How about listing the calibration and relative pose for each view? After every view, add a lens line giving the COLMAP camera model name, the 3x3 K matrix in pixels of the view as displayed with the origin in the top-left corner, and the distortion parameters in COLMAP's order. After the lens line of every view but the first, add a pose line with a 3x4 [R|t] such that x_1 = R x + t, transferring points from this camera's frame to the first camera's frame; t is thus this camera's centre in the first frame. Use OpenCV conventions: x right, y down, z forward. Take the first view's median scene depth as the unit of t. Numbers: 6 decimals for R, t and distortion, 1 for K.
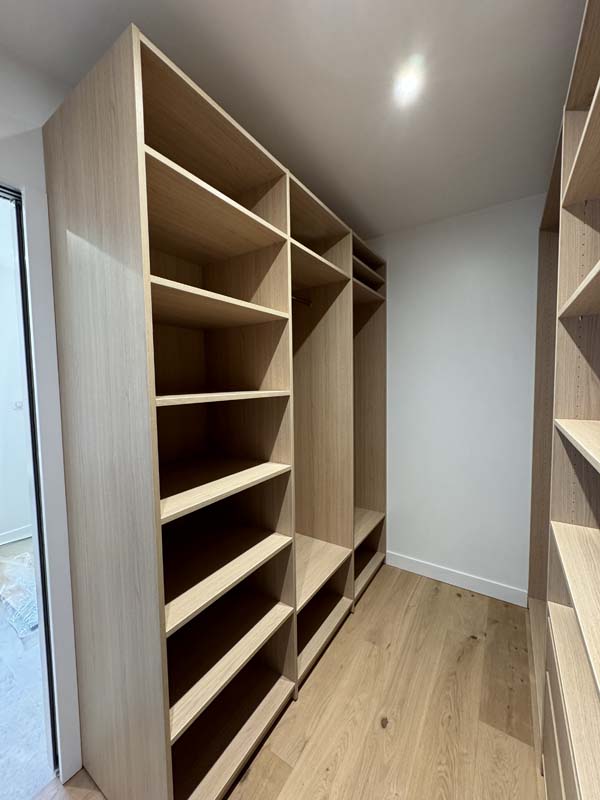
lens RADIAL K [[313.5, 0, 300.0], [0, 313.5, 400.0], [0, 0, 1]] dist [-0.011212, 0.000286]
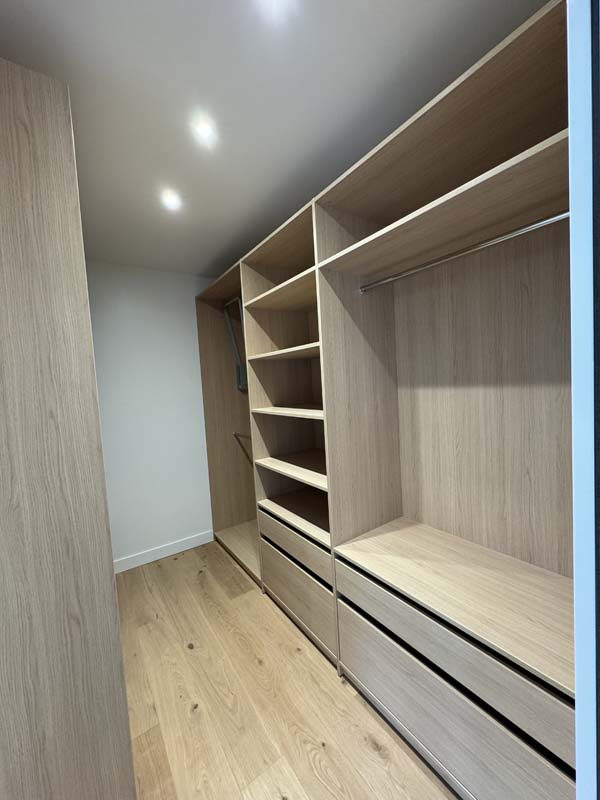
lens RADIAL K [[313.5, 0, 300.0], [0, 313.5, 400.0], [0, 0, 1]] dist [-0.011212, 0.000286]
pose [[0.368624, -0.062956, 0.927444, -0.619154], [0.116358, 0.992982, 0.021157, 0.000508], [-0.922267, 0.100116, 0.373363, -0.045102]]
